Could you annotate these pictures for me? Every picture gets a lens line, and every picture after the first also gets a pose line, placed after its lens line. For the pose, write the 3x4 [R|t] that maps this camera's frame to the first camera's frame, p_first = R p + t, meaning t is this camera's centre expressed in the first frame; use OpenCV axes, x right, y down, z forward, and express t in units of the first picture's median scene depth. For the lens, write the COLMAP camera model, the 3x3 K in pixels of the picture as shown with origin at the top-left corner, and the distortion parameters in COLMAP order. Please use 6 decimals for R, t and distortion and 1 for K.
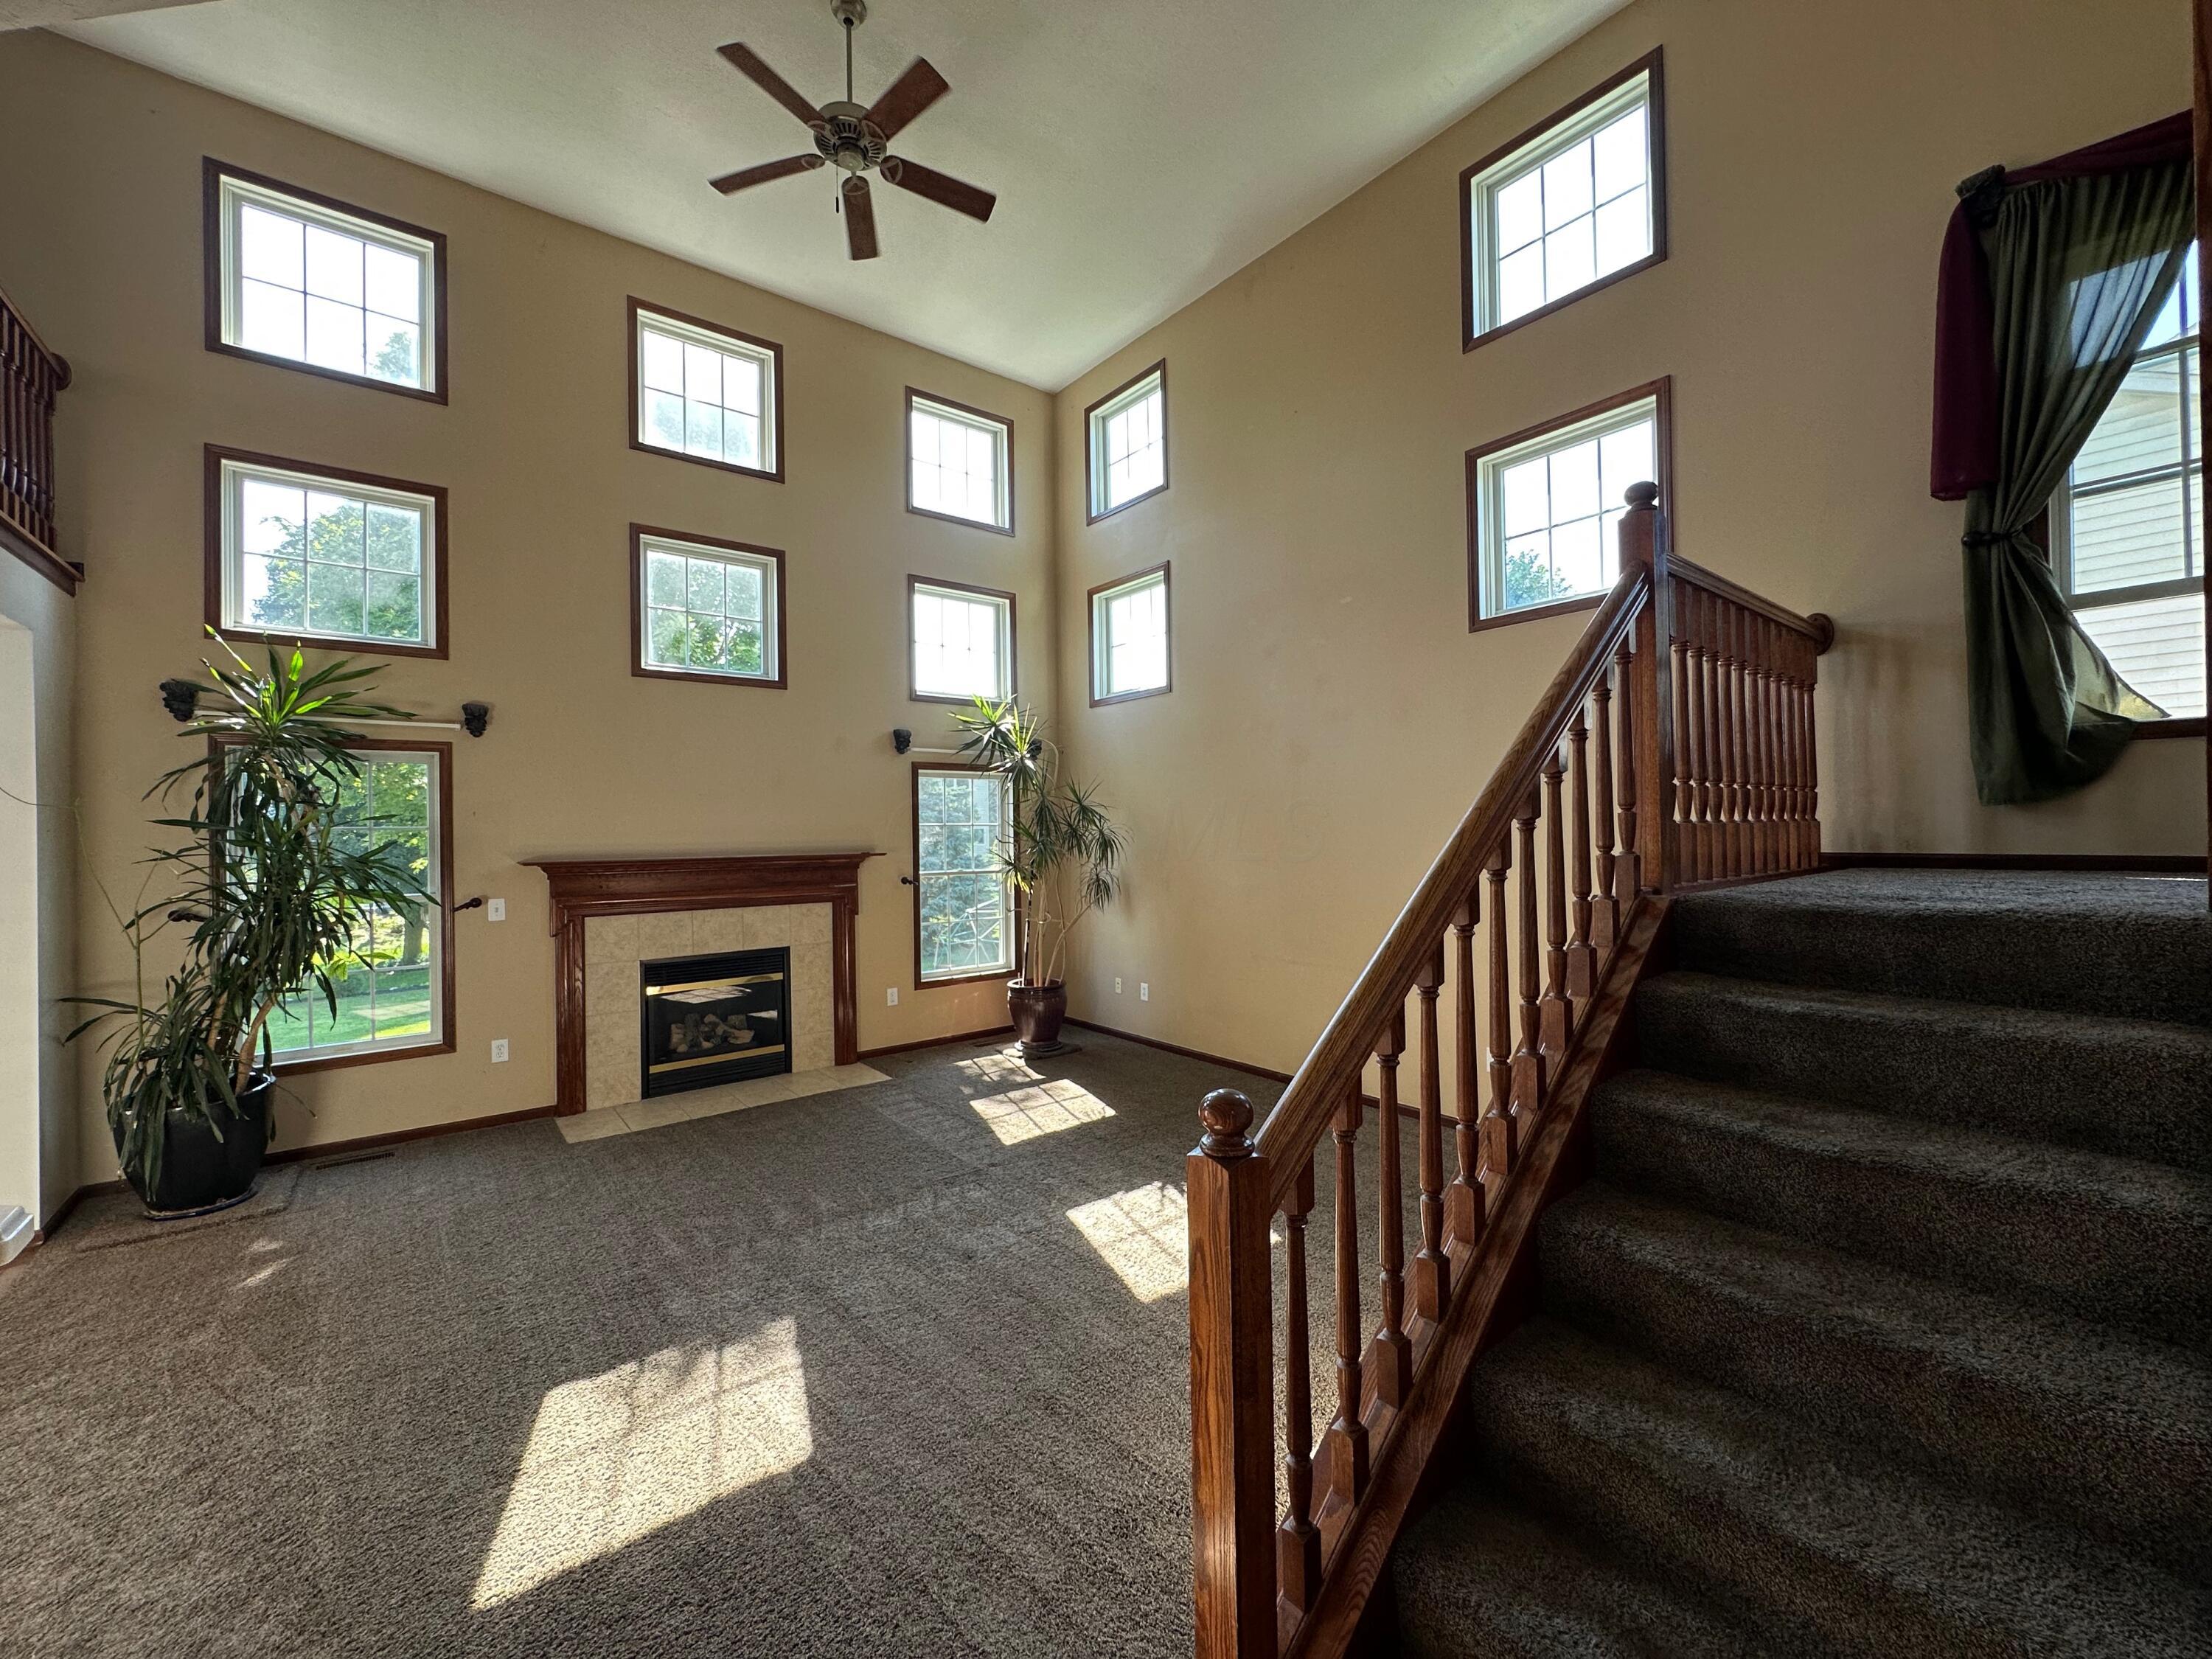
lens RADIAL K [[879.8, 0, 1105.9], [0, 879.8, 829.2], [0, 0, 1]] dist [-0.006157, 0.000934]
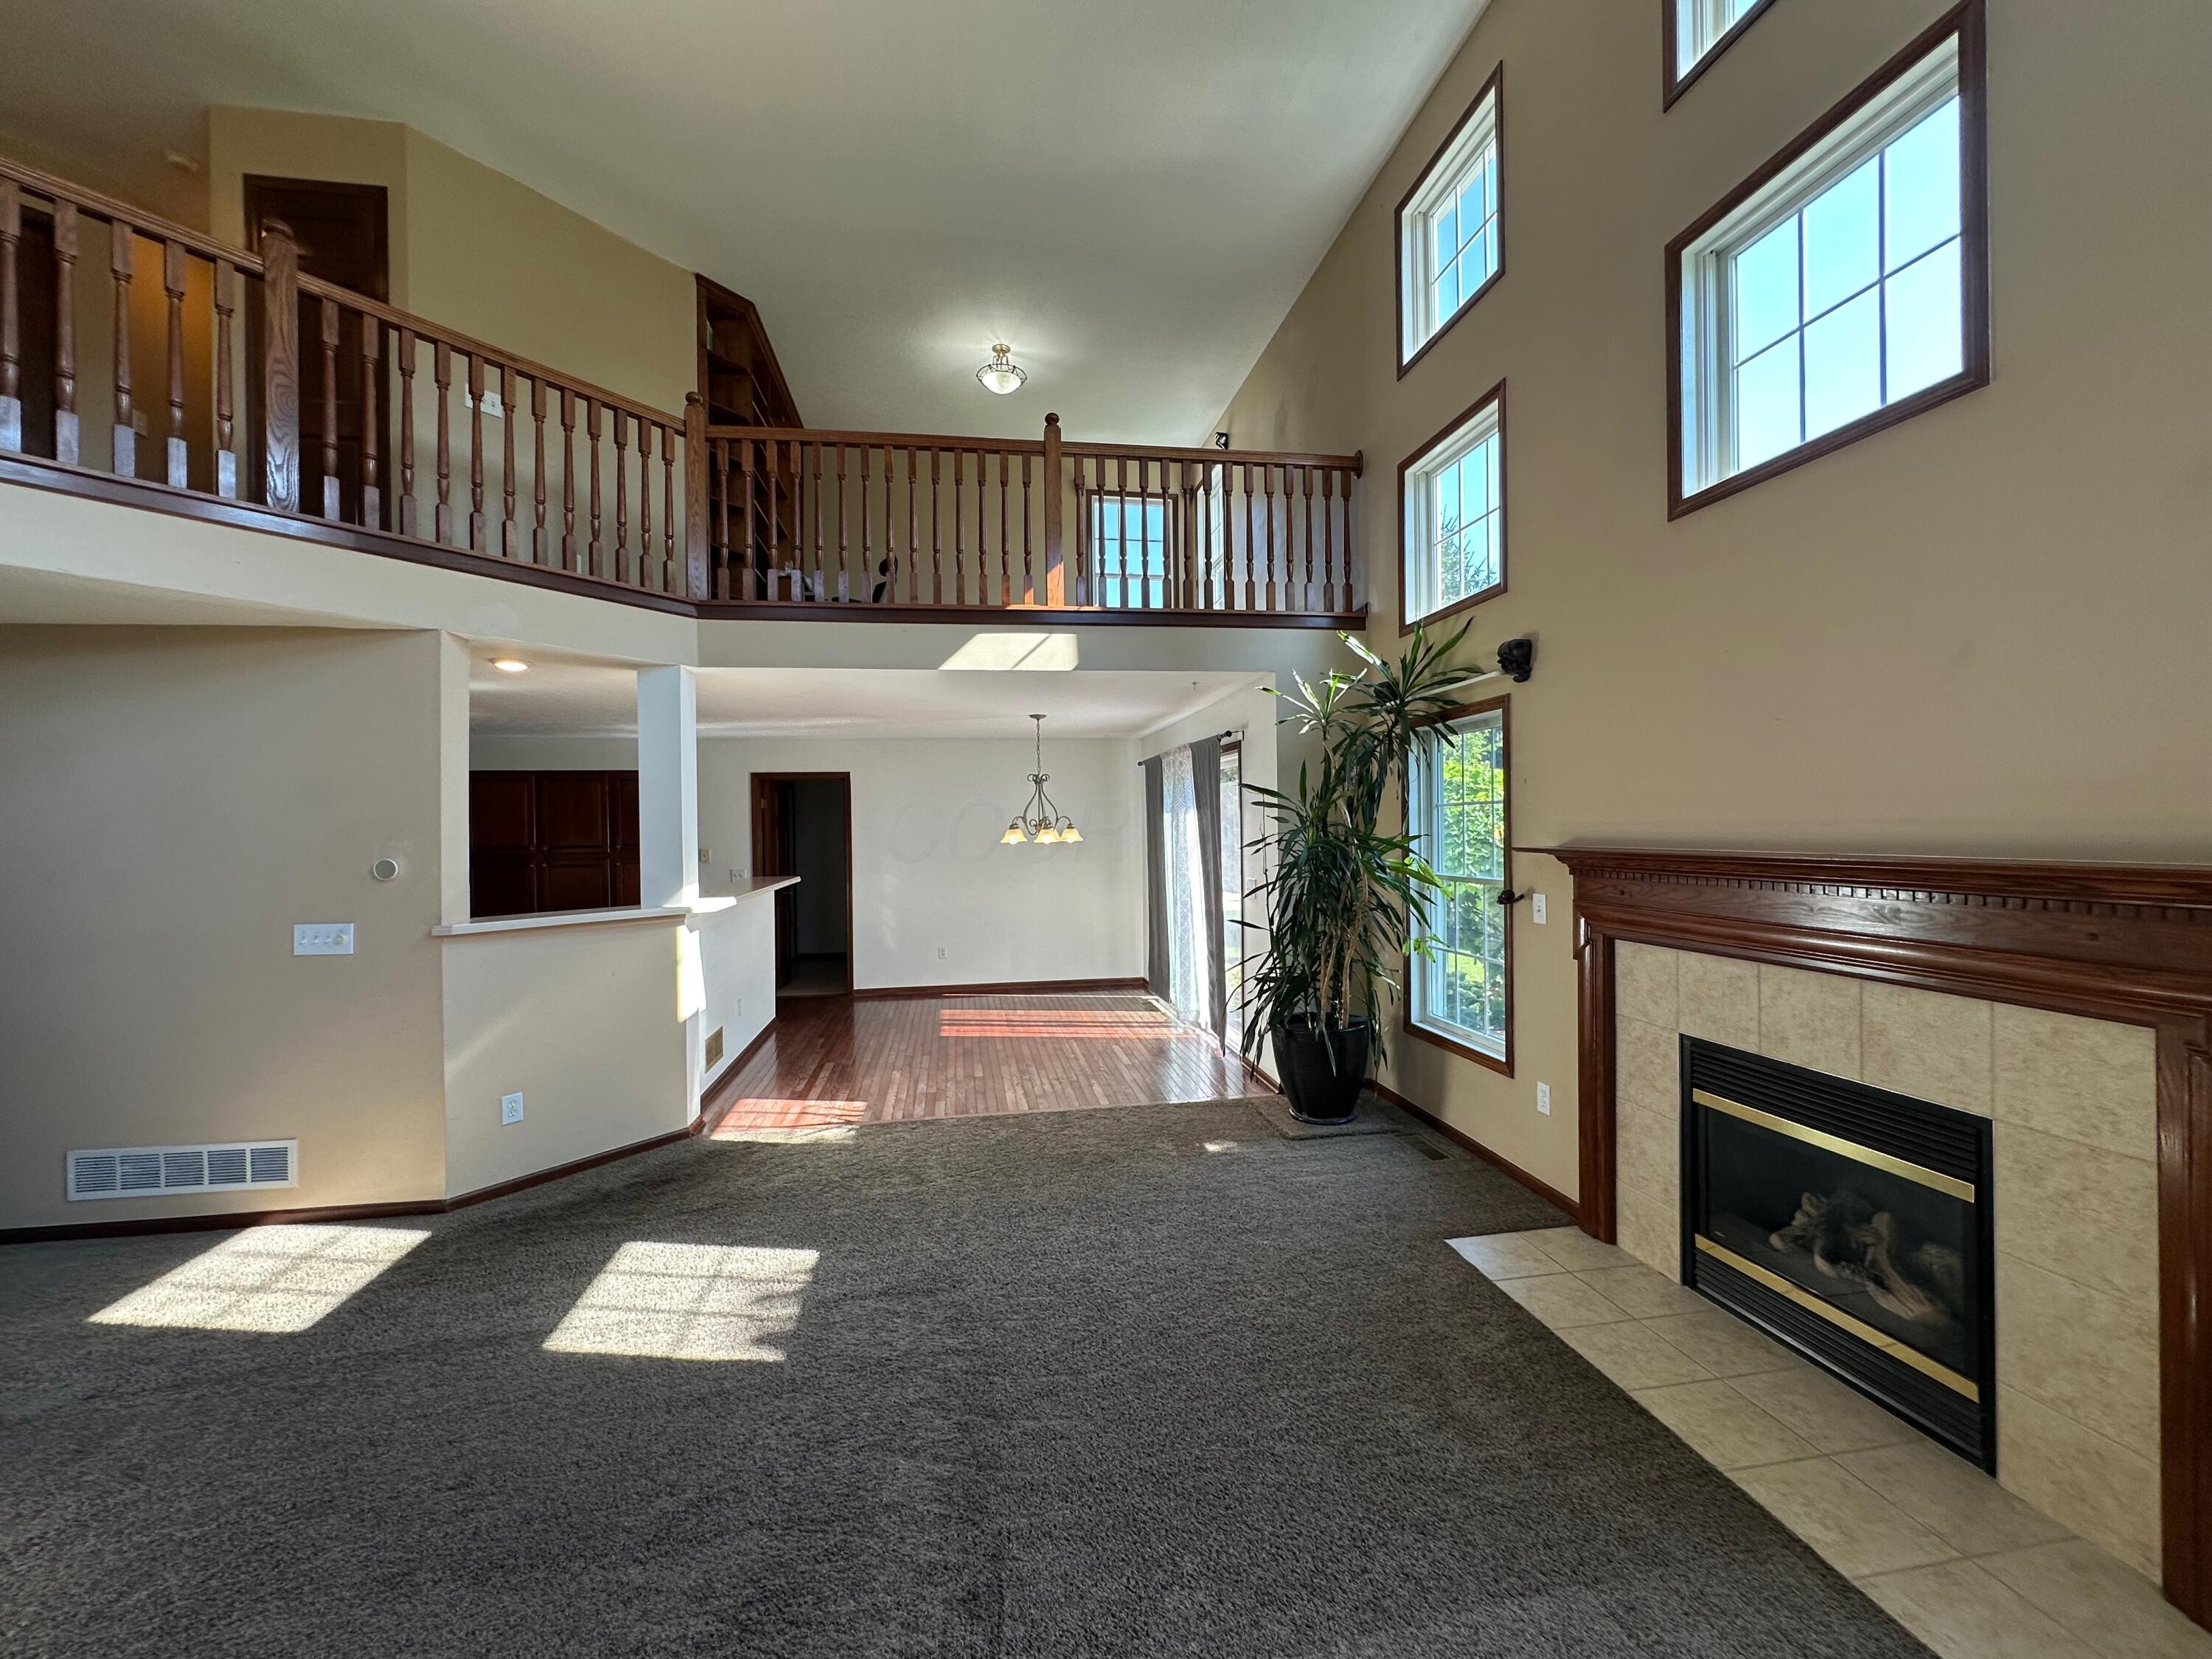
lens RADIAL K [[879.8, 0, 1102.6], [0, 879.8, 829.4], [0, 0, 1]] dist [-0.006157, 0.000934]
pose [[-0.484514, 0.022626, -0.874491, 0.128314], [0.023446, 0.999642, 0.012874, 0.005490], [0.874469, -0.014265, -0.484871, 0.969975]]
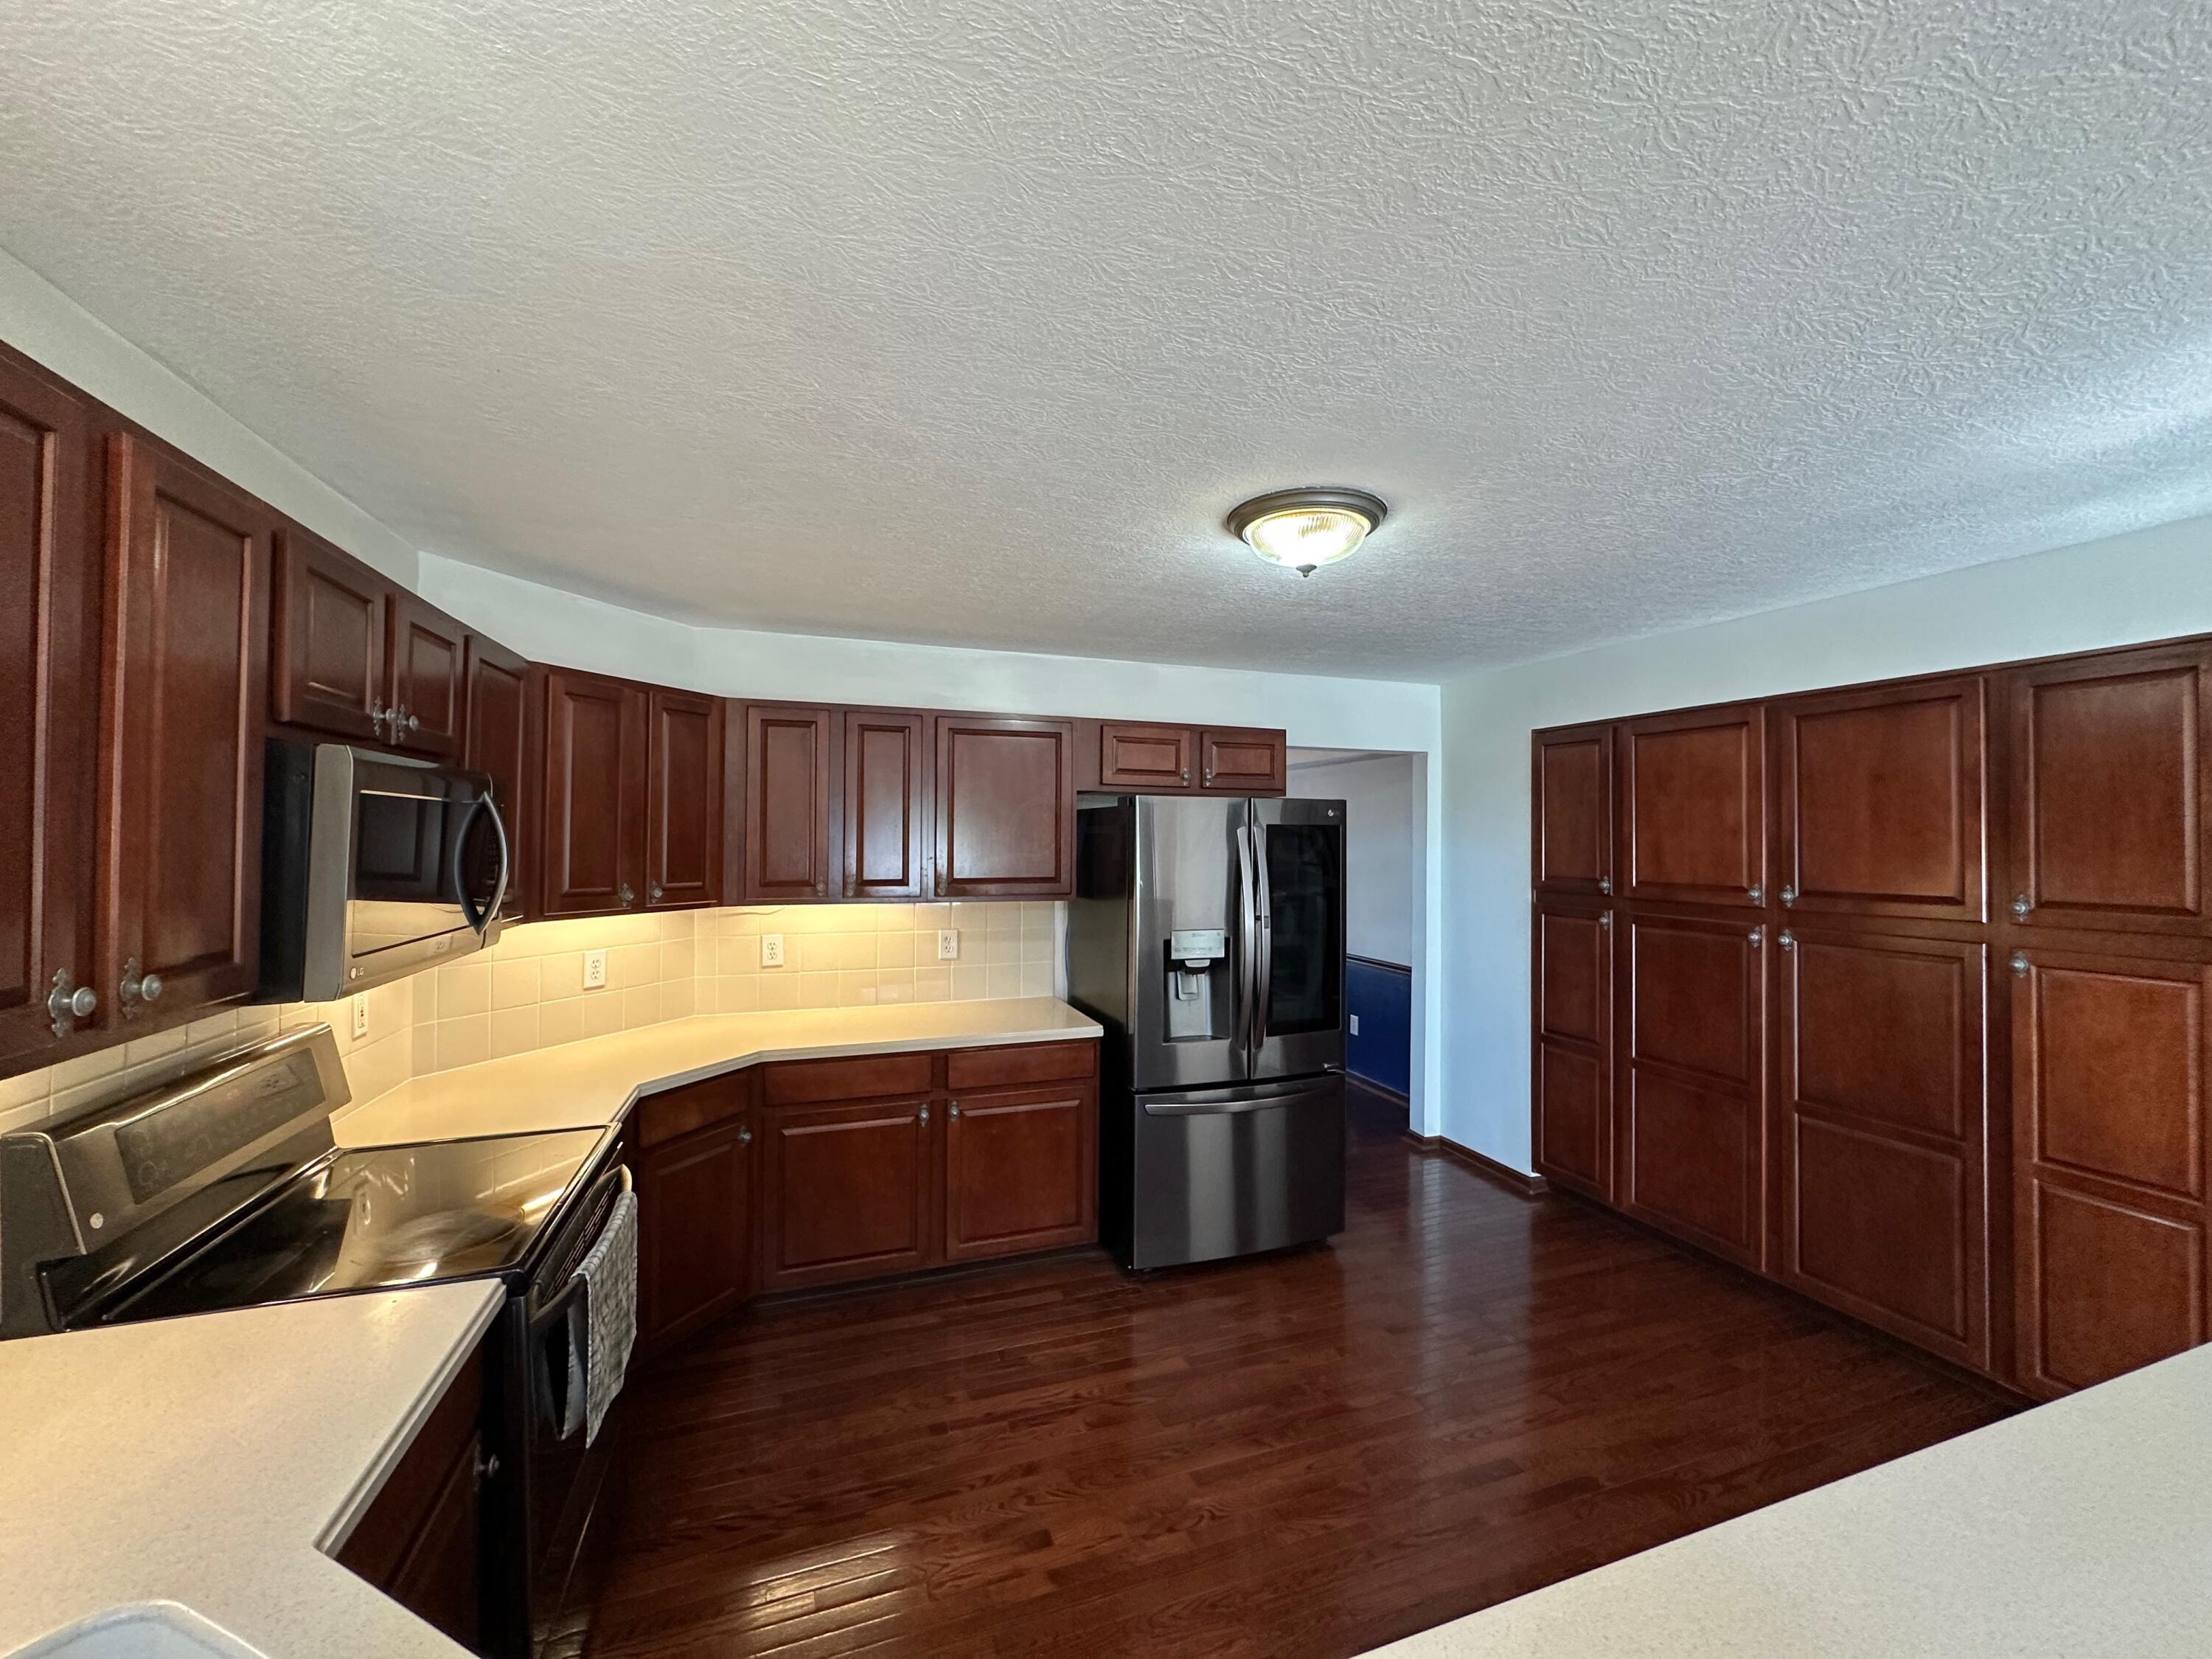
lens RADIAL K [[879.8, 0, 1103.8], [0, 879.8, 825.6], [0, 0, 1]] dist [-0.006157, 0.000934]
pose [[-0.944429, 0.009901, 0.328567, -0.489472], [0.002160, 0.999712, -0.023917, 0.001574], [-0.328709, -0.021878, -0.944178, 0.094502]]
